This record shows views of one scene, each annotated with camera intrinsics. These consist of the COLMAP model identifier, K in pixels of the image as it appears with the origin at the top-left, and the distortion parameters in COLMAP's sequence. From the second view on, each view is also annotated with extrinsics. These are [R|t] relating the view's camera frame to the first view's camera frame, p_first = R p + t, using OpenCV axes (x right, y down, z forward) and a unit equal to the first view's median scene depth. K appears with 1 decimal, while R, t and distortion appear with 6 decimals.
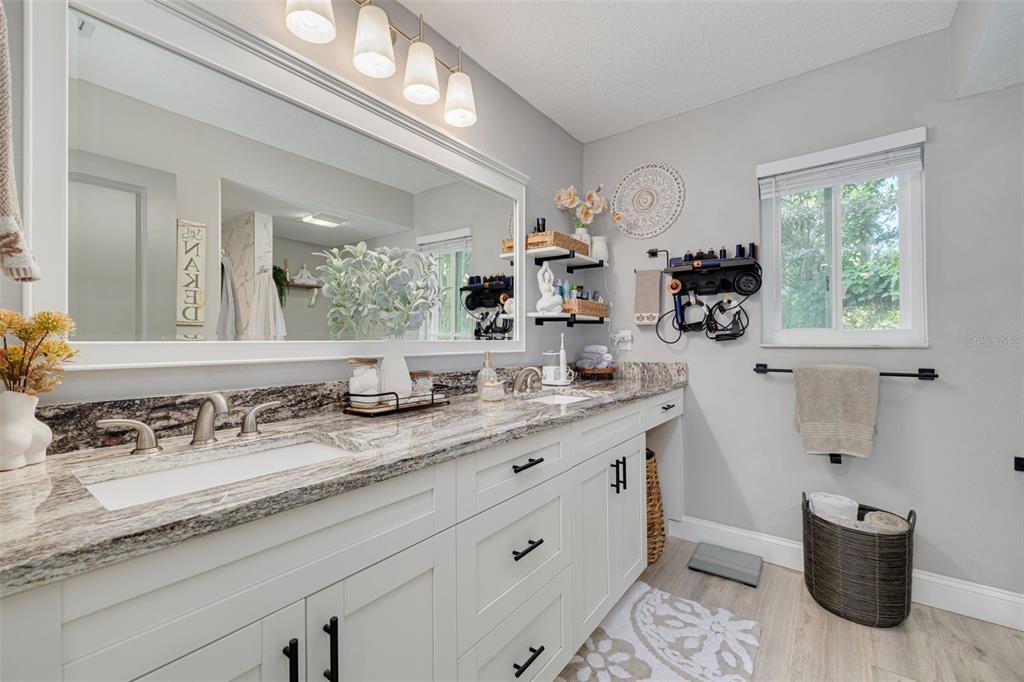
lens RADIAL K [[433.3, 0, 512.0], [0, 433.3, 341.0], [0, 0, 1]] dist [-0.002082, -0.000159]
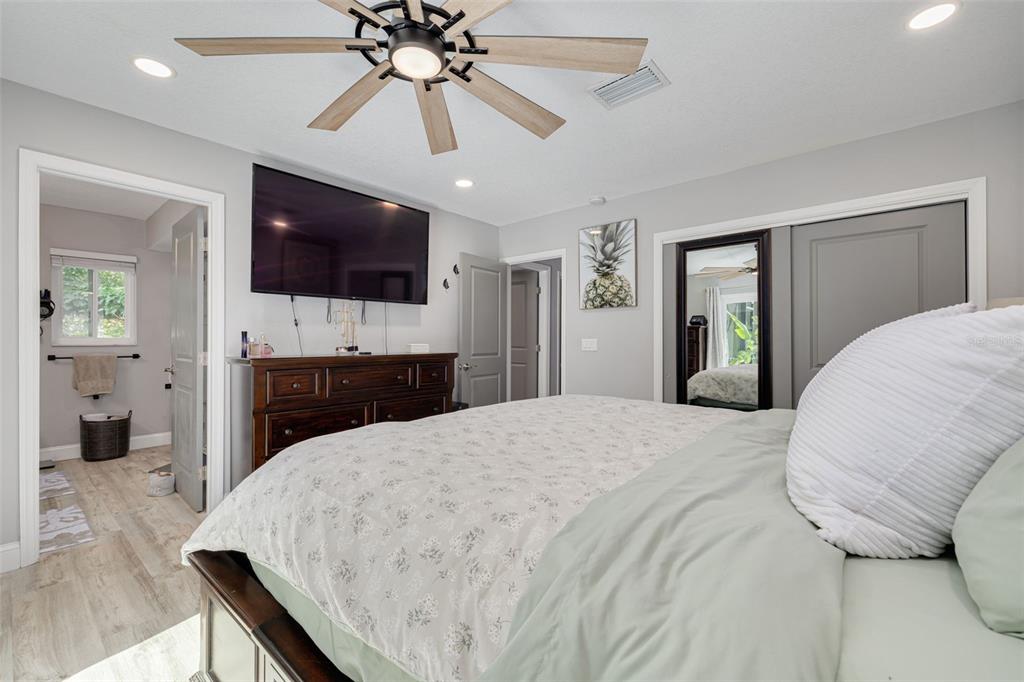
lens RADIAL K [[433.3, 0, 512.0], [0, 433.3, 341.0], [0, 0, 1]] dist [-0.002082, -0.000159]
pose [[0.076562, 0.009450, 0.997020, -1.331562], [-0.001522, 0.999955, -0.009361, 0.006725], [-0.997064, -0.000800, 0.076573, -1.323263]]
